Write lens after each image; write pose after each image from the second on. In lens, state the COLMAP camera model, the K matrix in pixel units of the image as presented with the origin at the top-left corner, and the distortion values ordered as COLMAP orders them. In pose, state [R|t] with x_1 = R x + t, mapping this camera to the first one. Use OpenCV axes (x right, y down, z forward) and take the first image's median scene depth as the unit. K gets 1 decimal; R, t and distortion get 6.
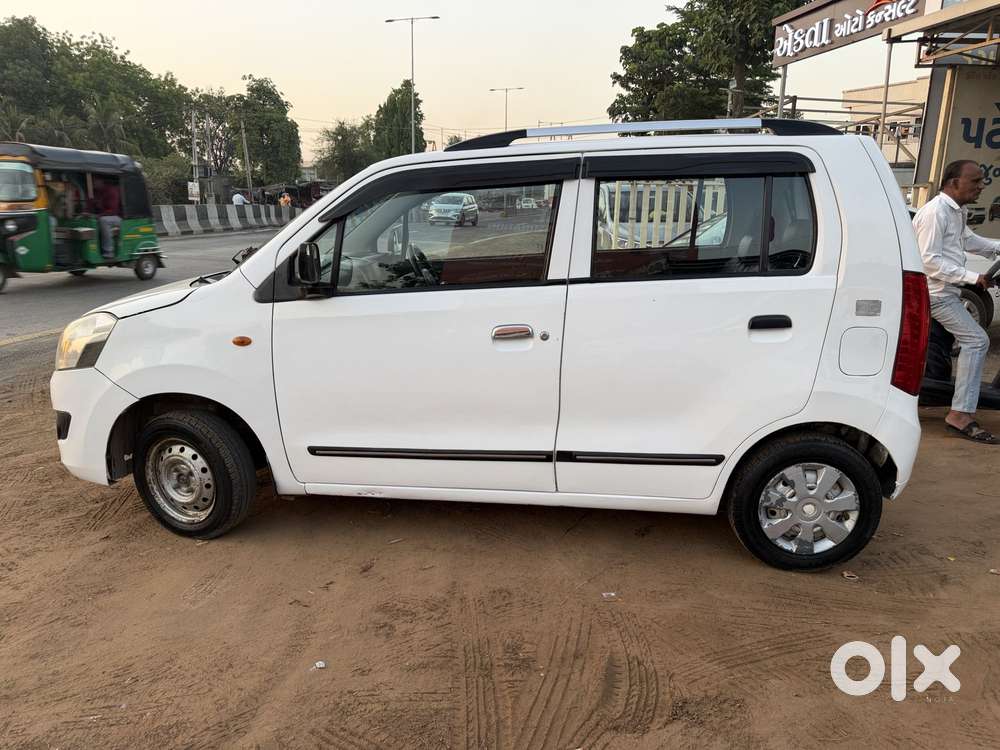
lens RADIAL K [[712.4, 0, 505.2], [0, 712.4, 376.9], [0, 0, 1]] dist [0.008173, -0.003988]
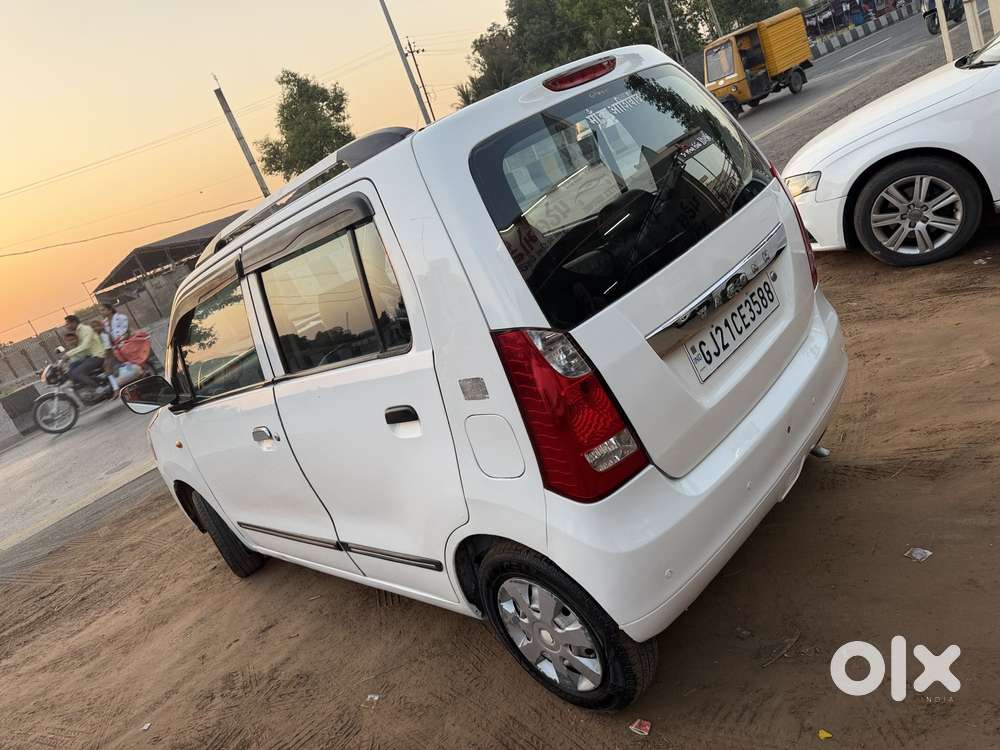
lens RADIAL K [[715.2, 0, 497.3], [0, 715.2, 371.4], [0, 0, 1]] dist [0.022182, -0.024953]
pose [[0.704195, -0.104876, -0.702218, 0.924565], [0.230639, 0.969183, 0.086541, -0.153131], [0.671502, -0.222901, 0.706682, 0.495243]]
